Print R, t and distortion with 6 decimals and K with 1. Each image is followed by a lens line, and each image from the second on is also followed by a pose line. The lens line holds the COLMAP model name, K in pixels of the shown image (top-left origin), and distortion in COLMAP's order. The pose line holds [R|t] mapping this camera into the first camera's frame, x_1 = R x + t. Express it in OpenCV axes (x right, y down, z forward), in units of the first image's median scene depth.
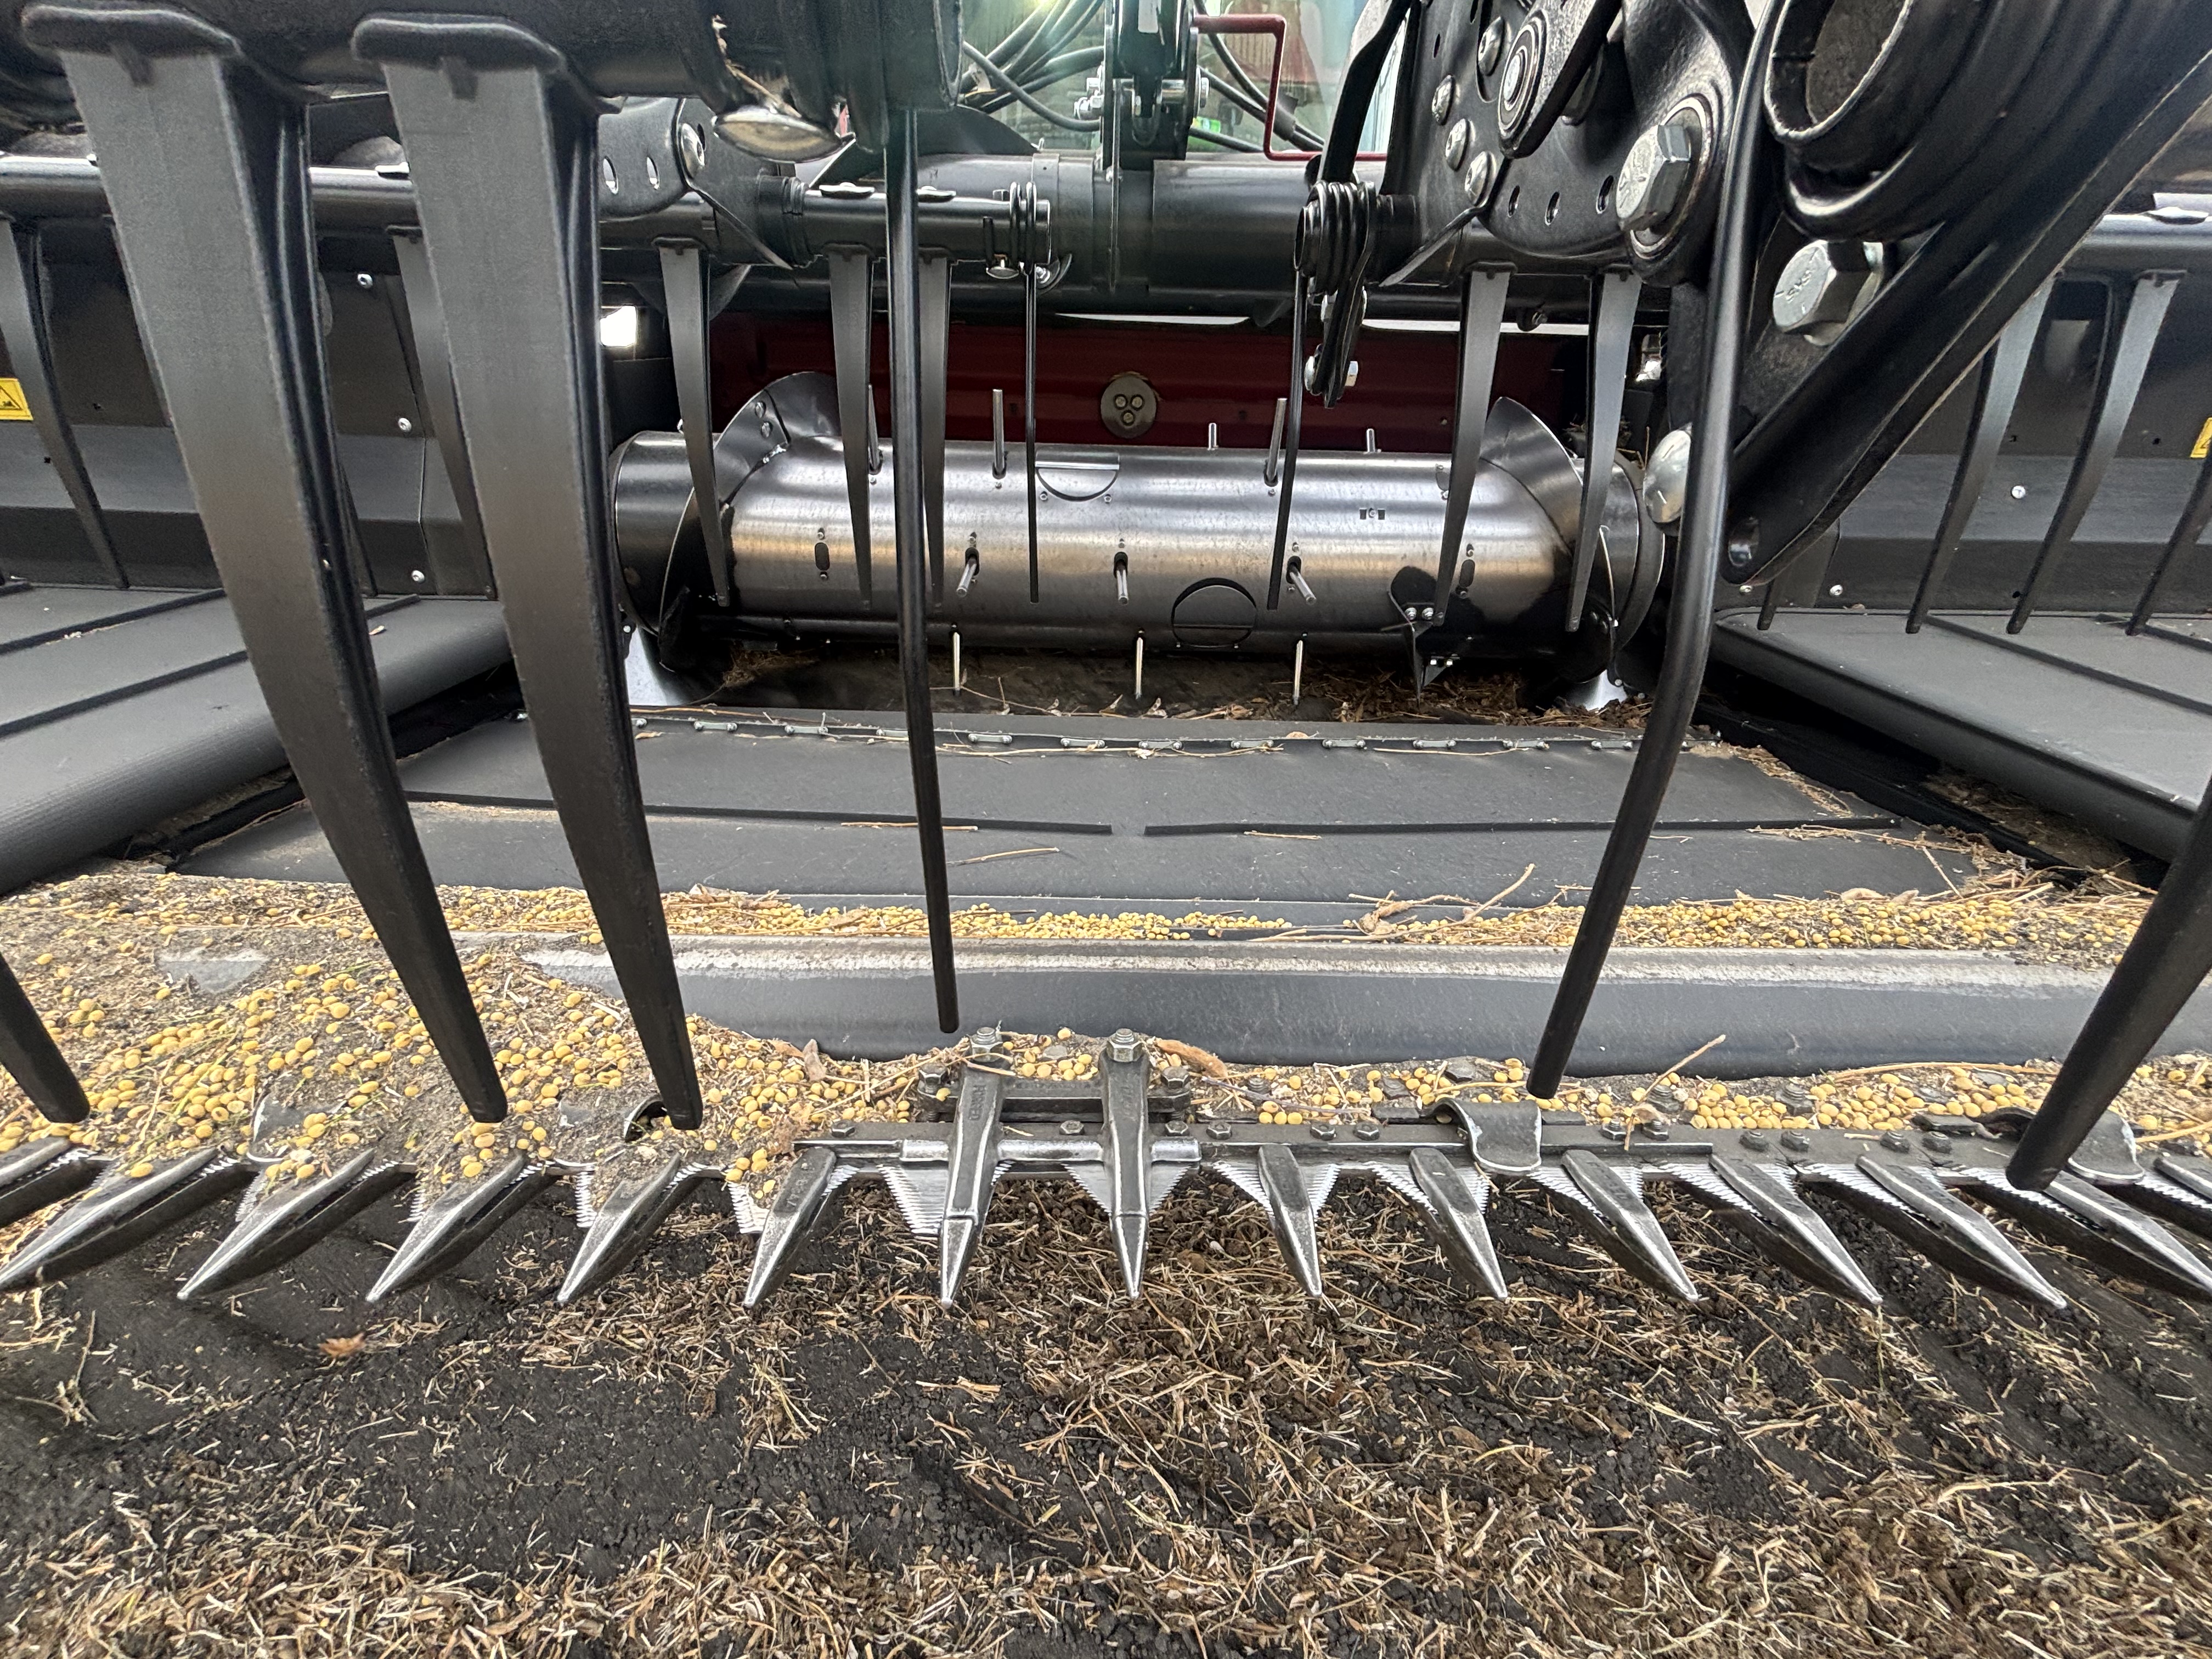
lens RADIAL K [[898.0, 0, 1116.8], [0, 898.0, 831.6], [0, 0, 1]] dist [-0.013923, 0.004646]
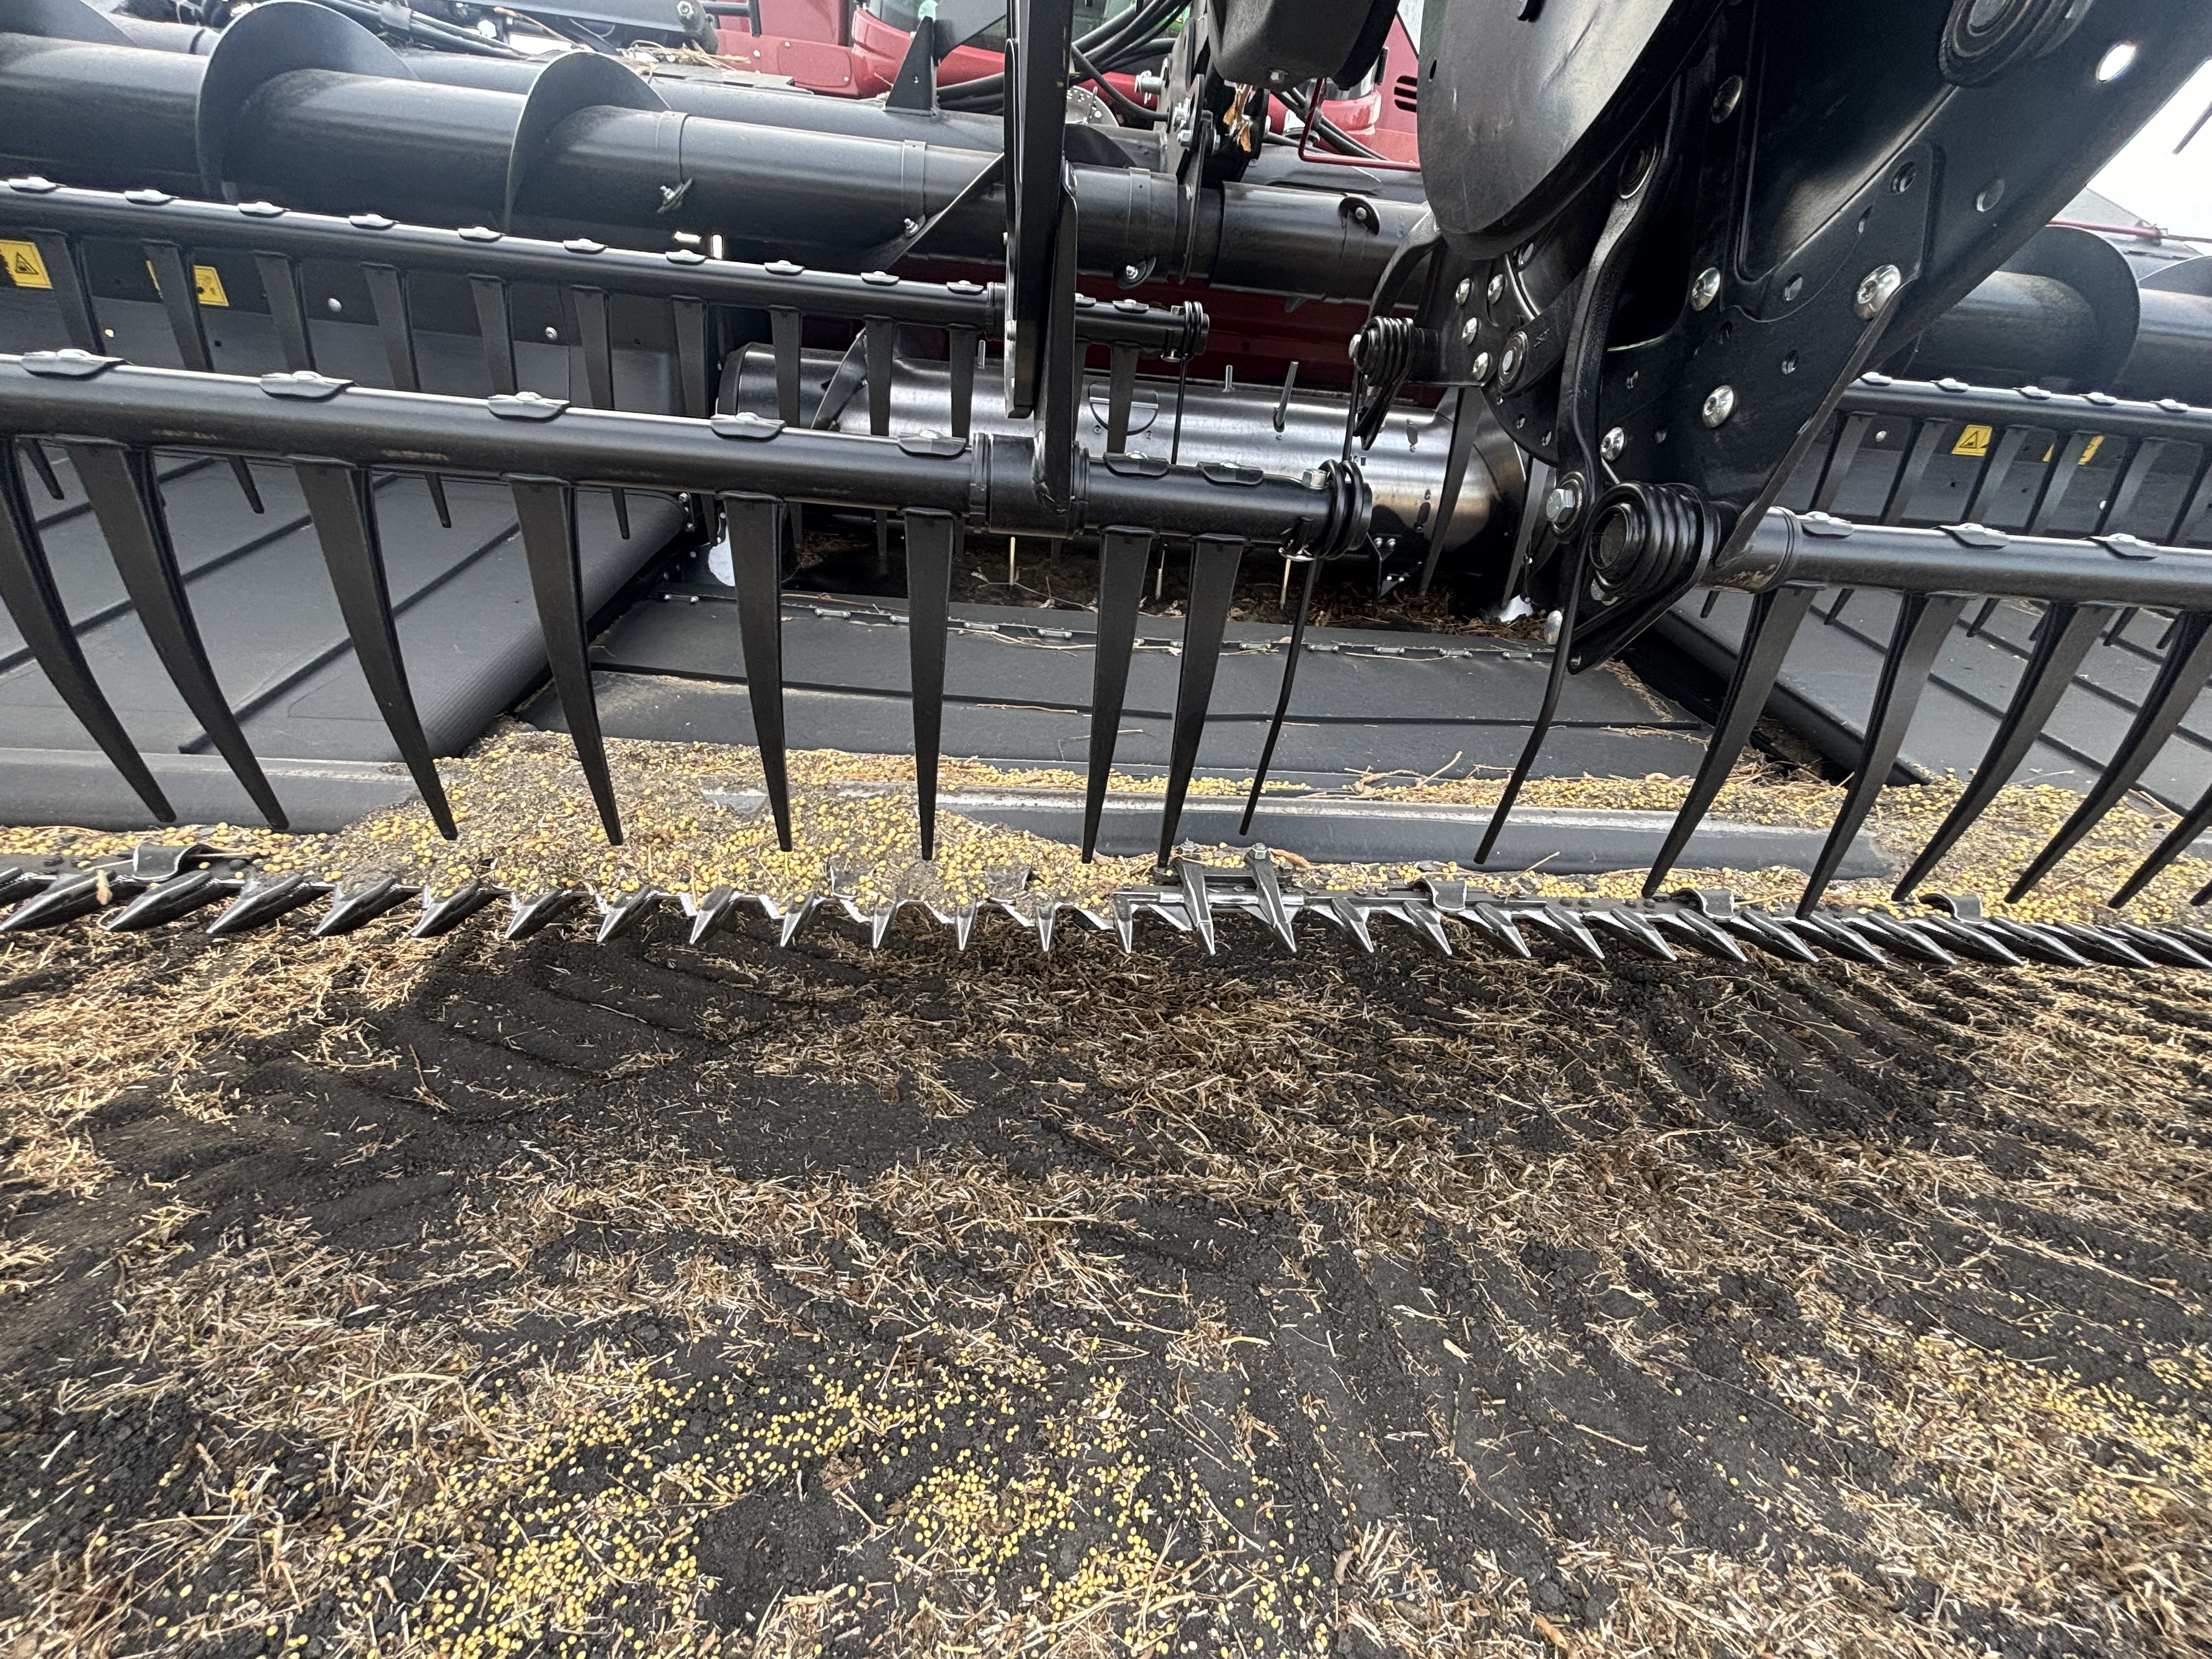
lens RADIAL K [[898.0, 0, 1102.3], [0, 898.0, 822.7], [0, 0, 1]] dist [-0.013923, 0.004646]
pose [[0.995765, 0.021600, 0.089360, -0.238787], [-0.035484, 0.986989, 0.156825, -0.051950], [-0.084810, -0.159332, 0.983575, -0.404667]]
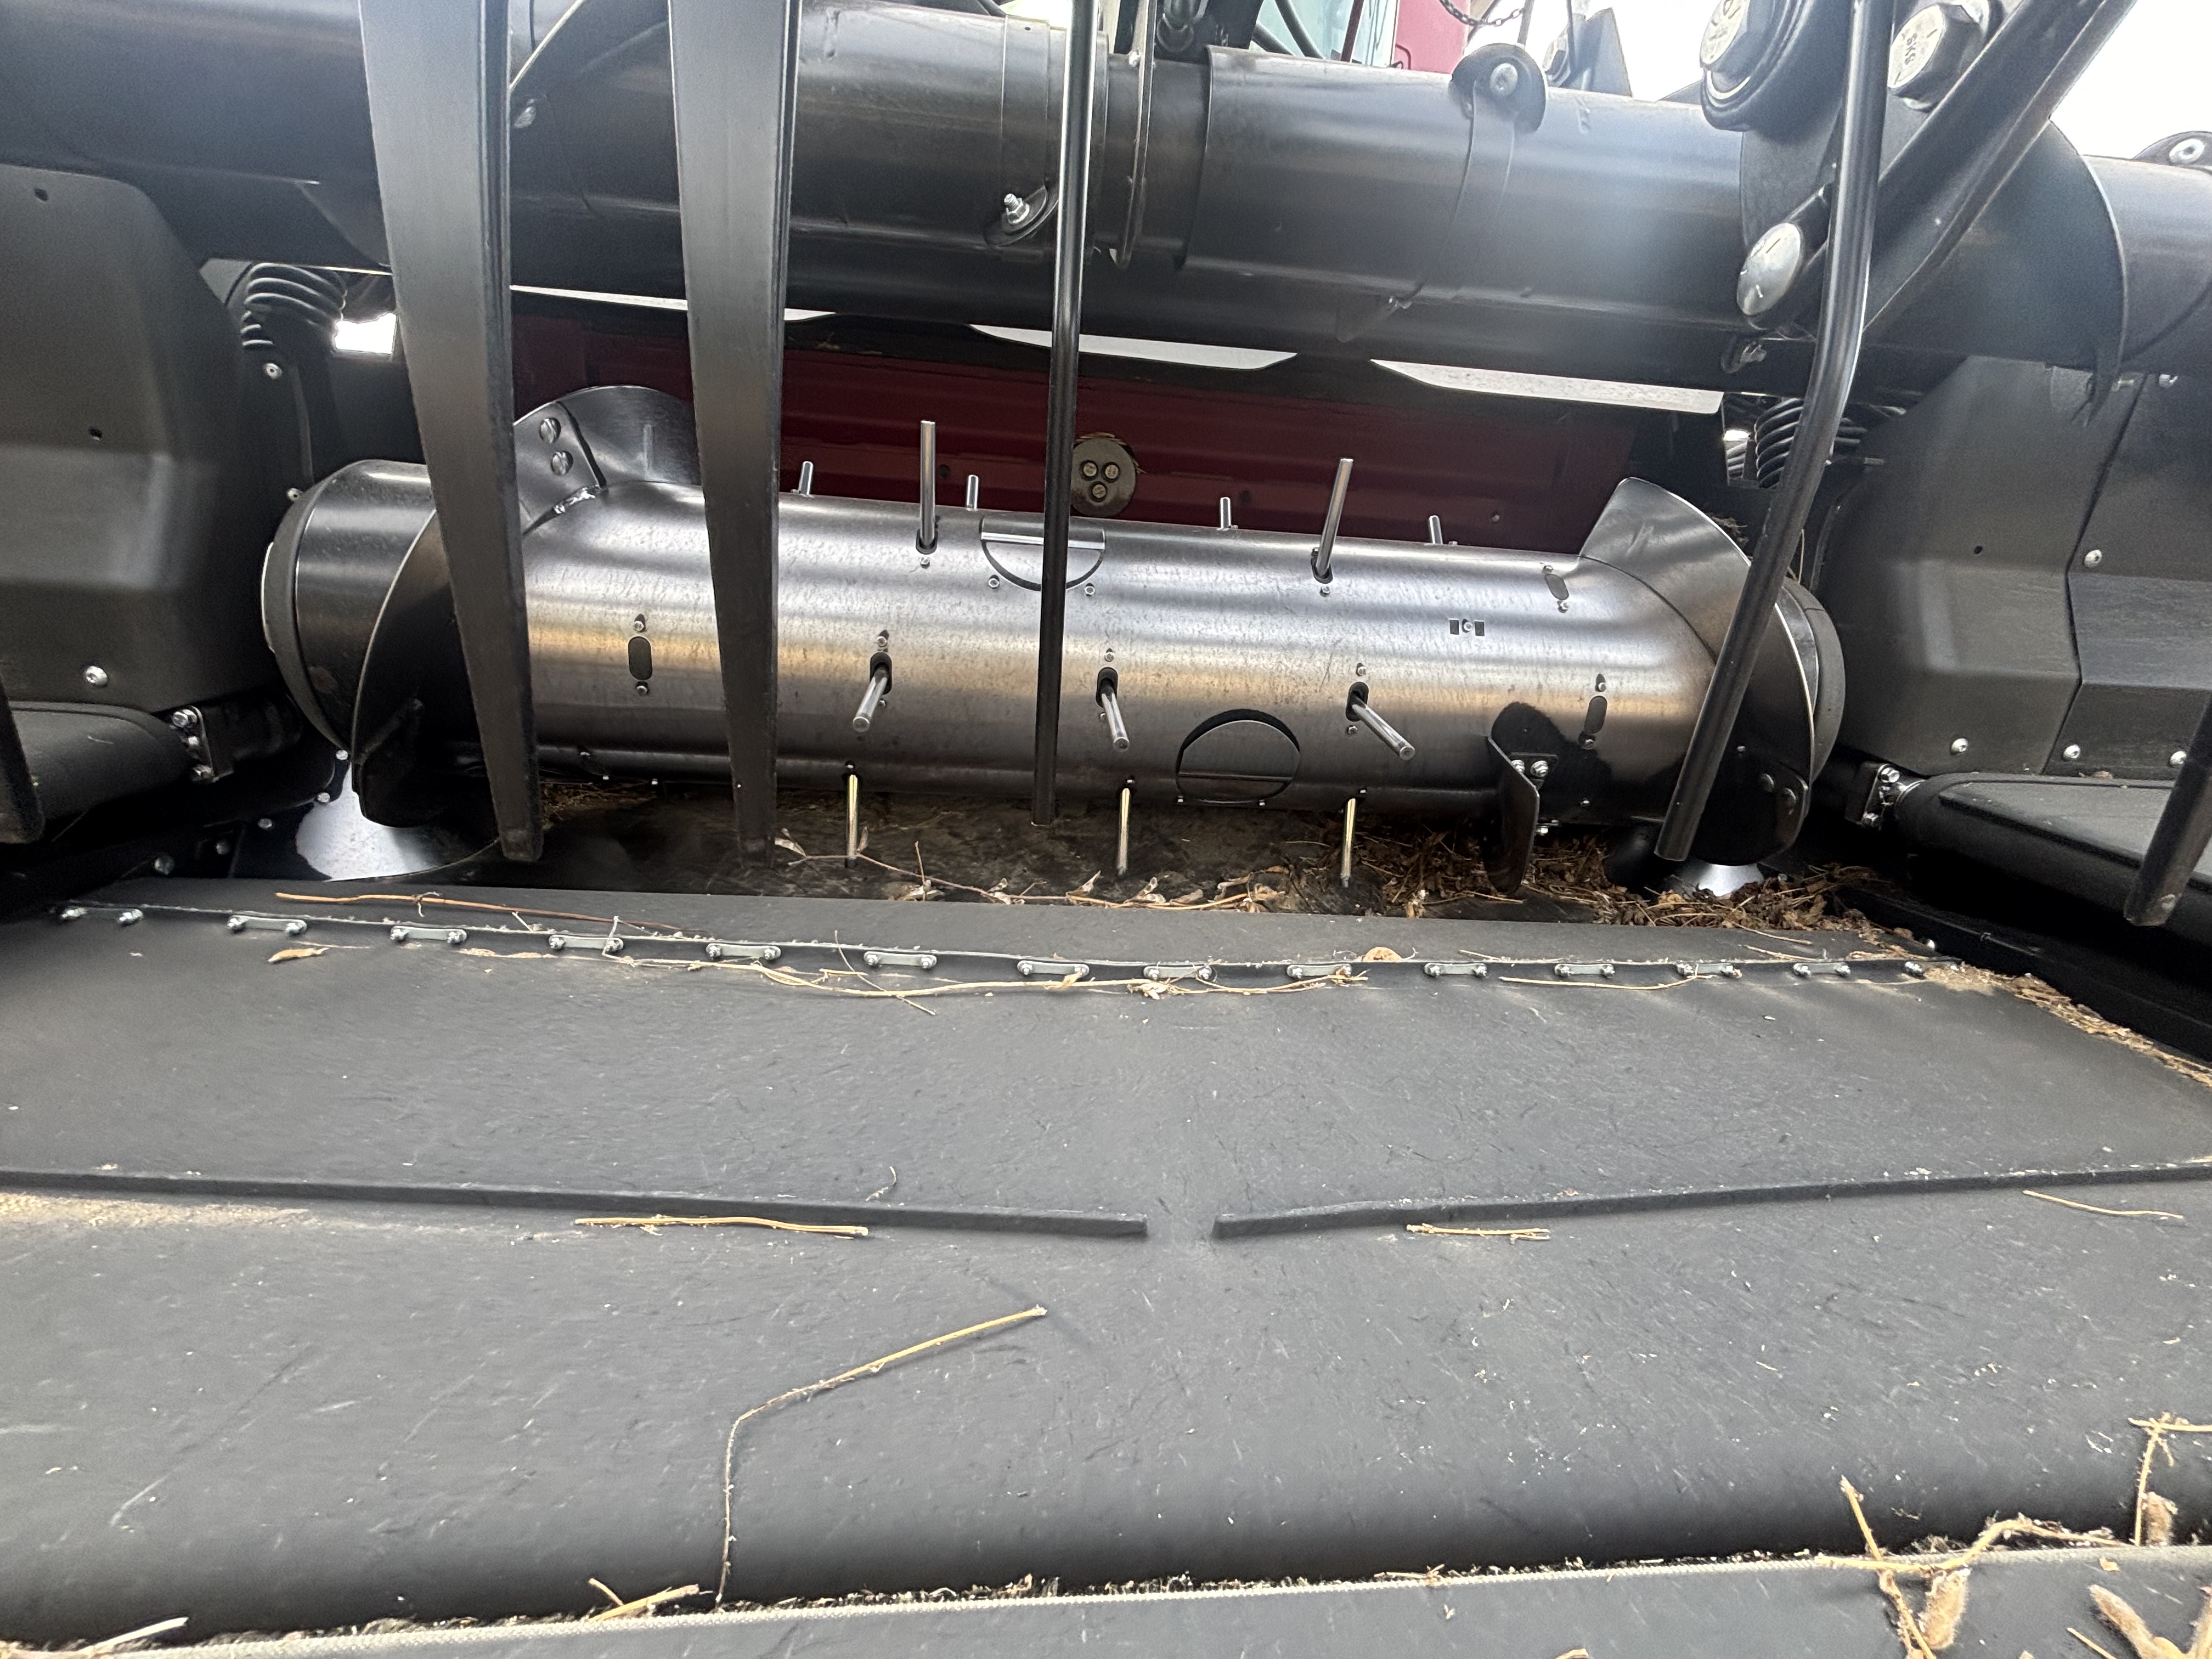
lens RADIAL K [[898.0, 0, 1111.7], [0, 898.0, 838.4], [0, 0, 1]] dist [-0.013923, 0.004646]
pose [[0.995362, 0.018513, 0.094406, -0.075194], [-0.008867, 0.994787, -0.101586, -0.163254], [-0.095795, 0.100277, 0.990337, 0.488663]]
